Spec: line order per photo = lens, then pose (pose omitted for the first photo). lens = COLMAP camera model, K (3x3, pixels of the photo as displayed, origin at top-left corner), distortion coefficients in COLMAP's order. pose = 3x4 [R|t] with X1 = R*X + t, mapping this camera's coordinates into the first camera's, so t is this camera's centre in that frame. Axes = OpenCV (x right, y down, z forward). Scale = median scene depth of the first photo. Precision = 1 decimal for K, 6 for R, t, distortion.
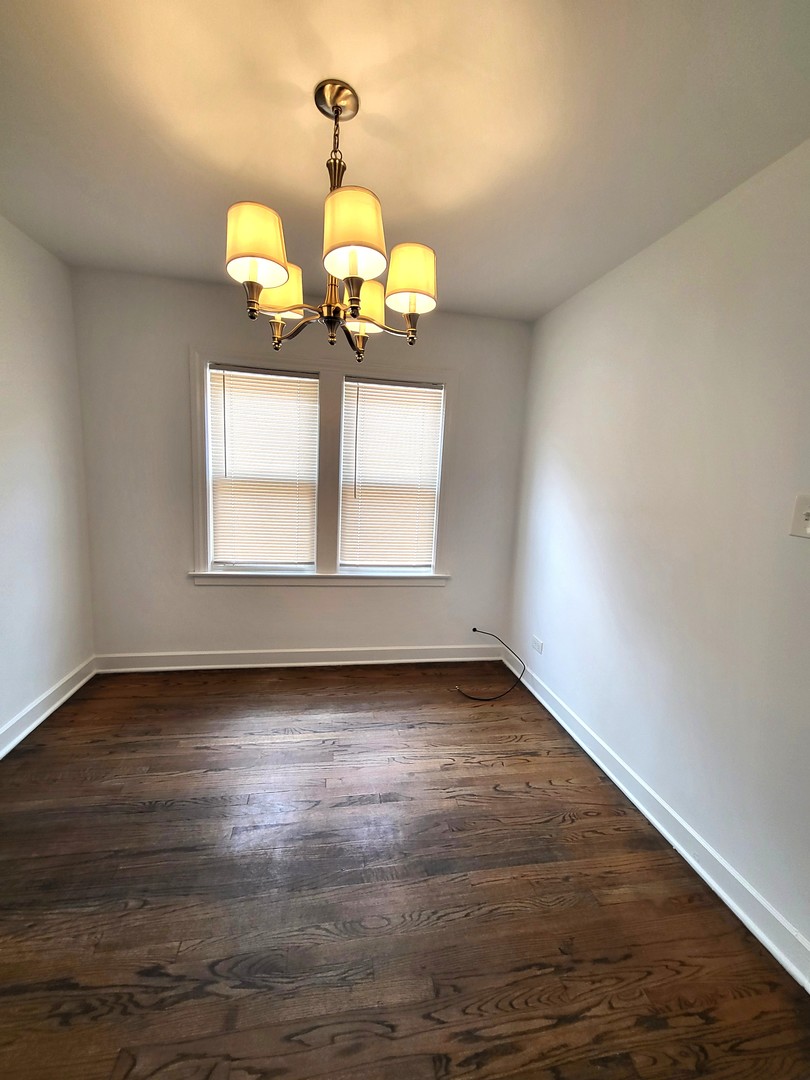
lens RADIAL K [[436.1, 0, 411.7], [0, 436.1, 542.4], [0, 0, 1]] dist [0.002621, 0.000111]
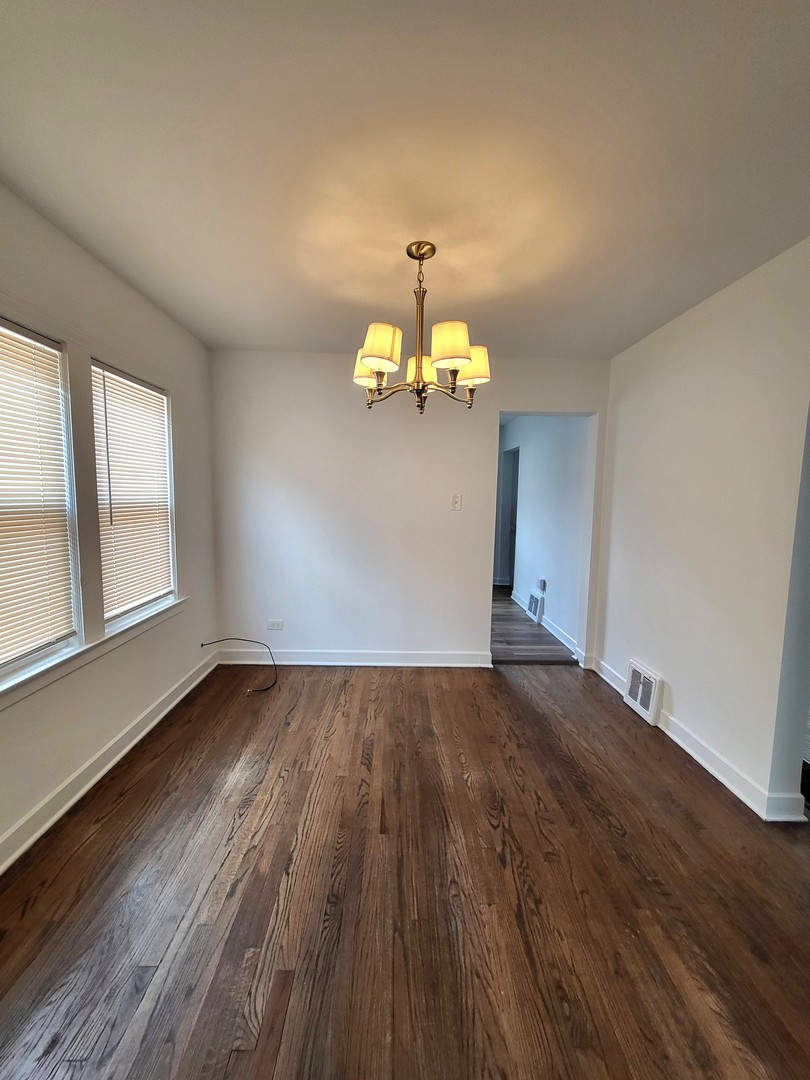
lens RADIAL K [[436.1, 0, 400.4], [0, 436.1, 538.9], [0, 0, 1]] dist [0.002621, 0.000111]
pose [[0.143229, -0.152264, 0.977907, -1.240030], [0.156030, 0.979211, 0.129614, -0.156582], [-0.977313, 0.134019, 0.164009, 0.647534]]
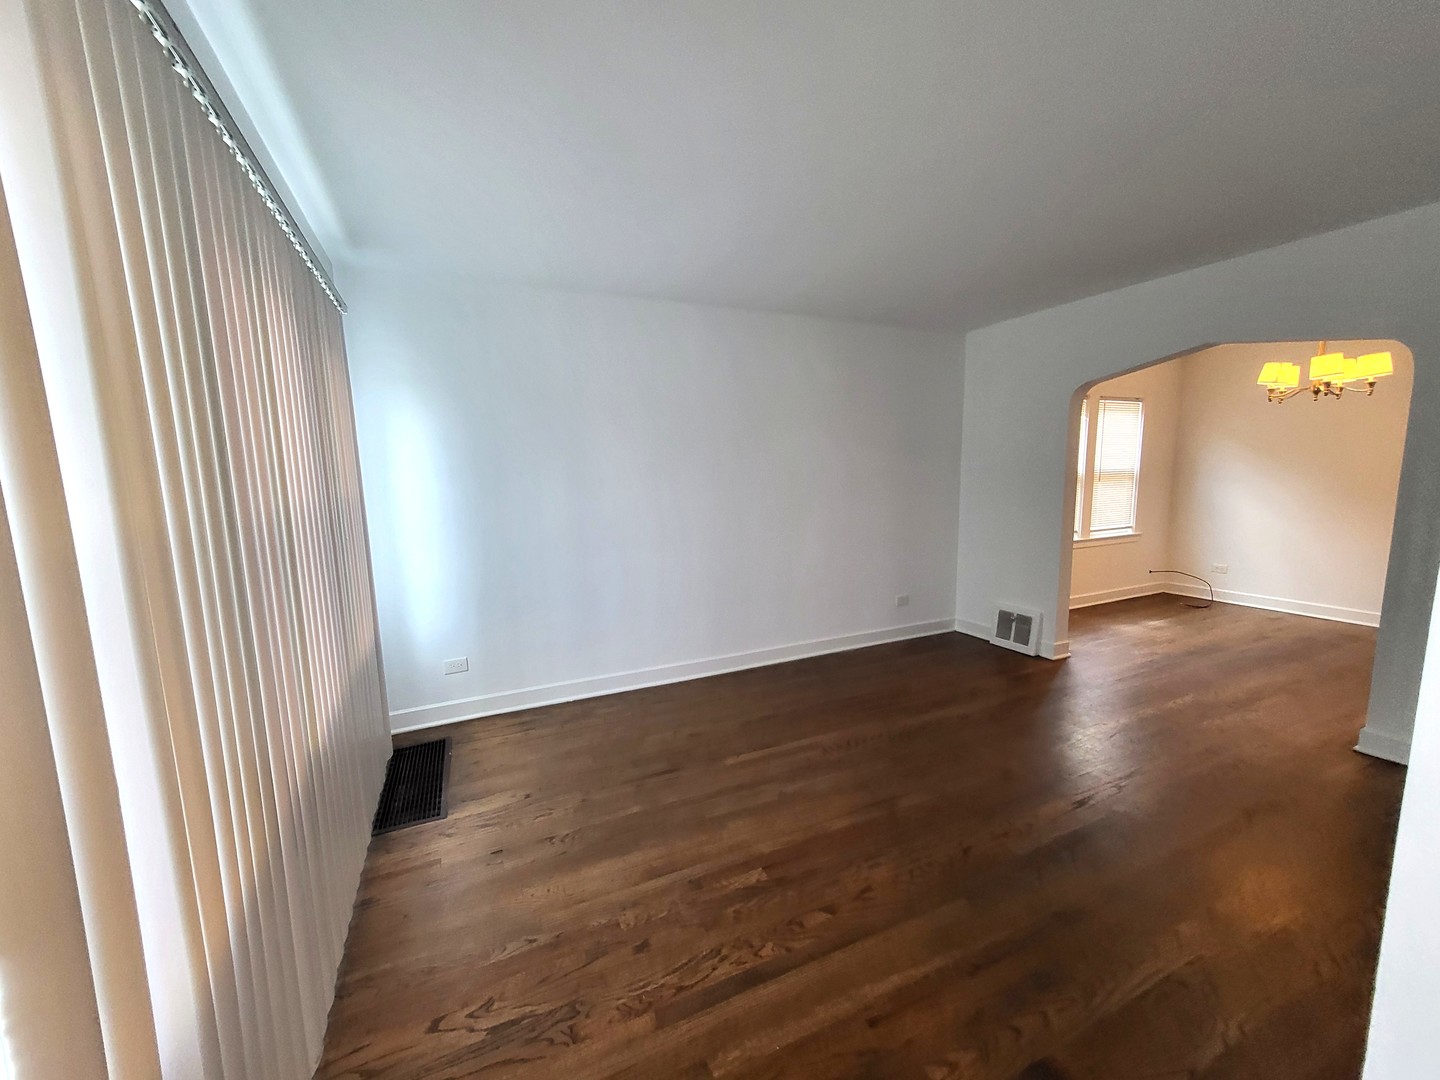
lens RADIAL K [[581.5, 0, 719.4], [0, 581.5, 547.0], [0, 0, 1]] dist [0.002621, 0.000111]
pose [[0.954267, -0.110084, 0.277950, -2.901330], [0.117316, 0.993049, -0.009470, -0.030998], [-0.274976, 0.041645, 0.960549, -0.702828]]
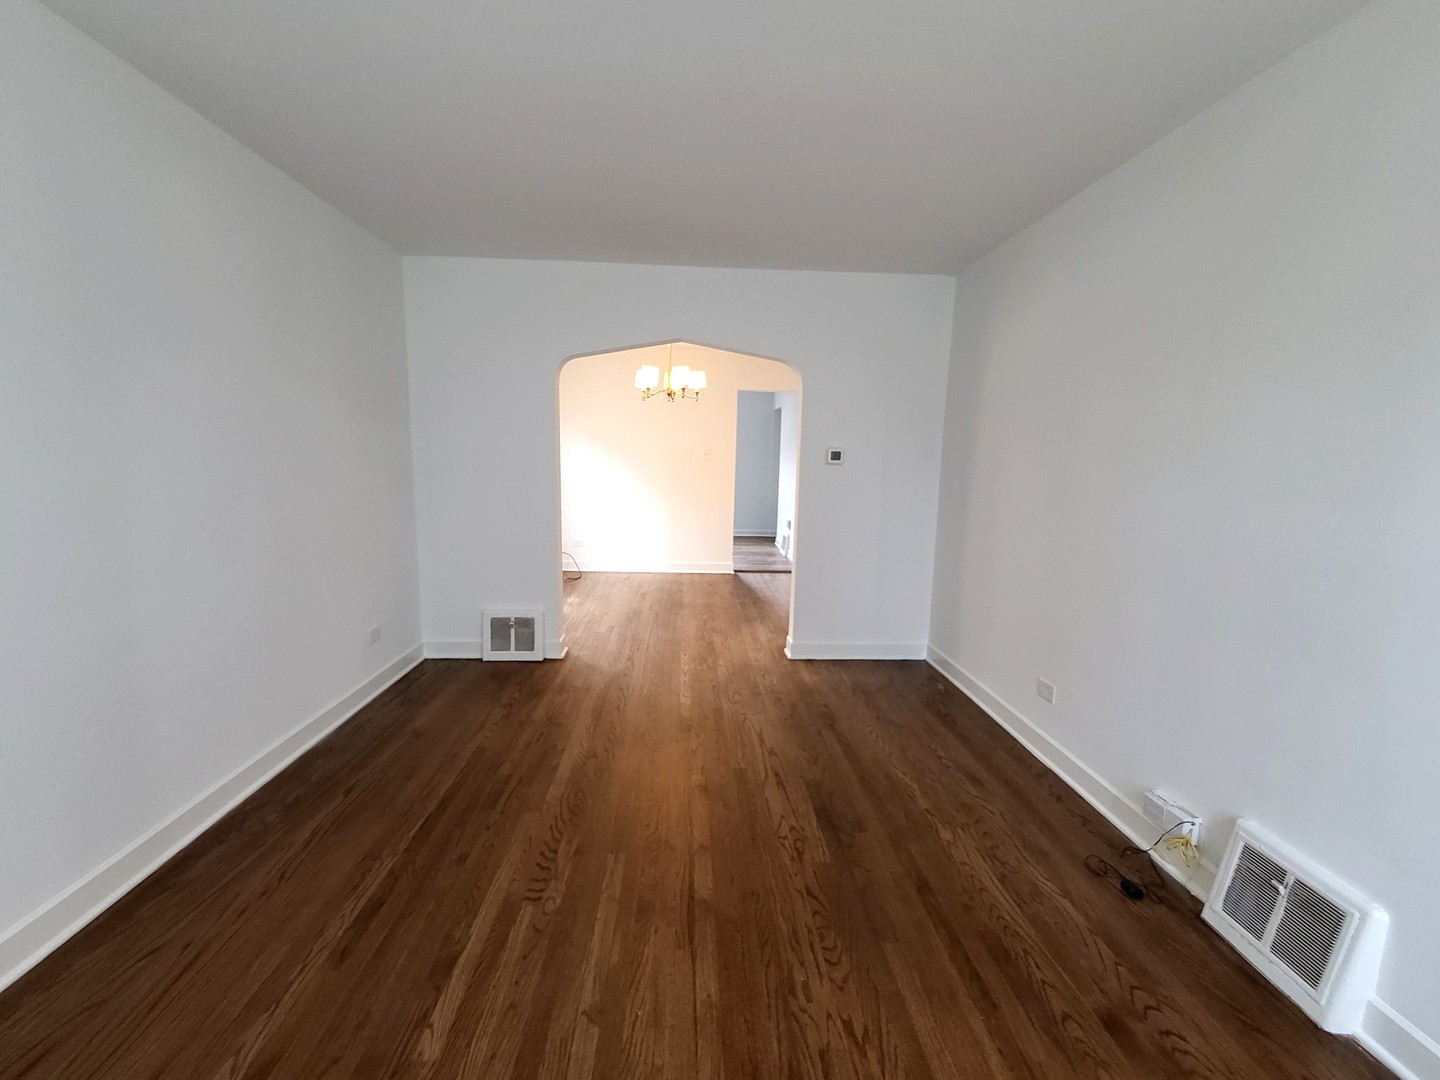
lens RADIAL K [[624.8, 0, 723.2], [0, 624.8, 545.6], [0, 0, 1]] dist [0.001966, -0.000409]
pose [[0.101578, -0.195493, 0.975430, -3.095871], [0.148549, 0.972490, 0.179434, -0.159645], [-0.983674, 0.126673, 0.127824, 0.200643]]
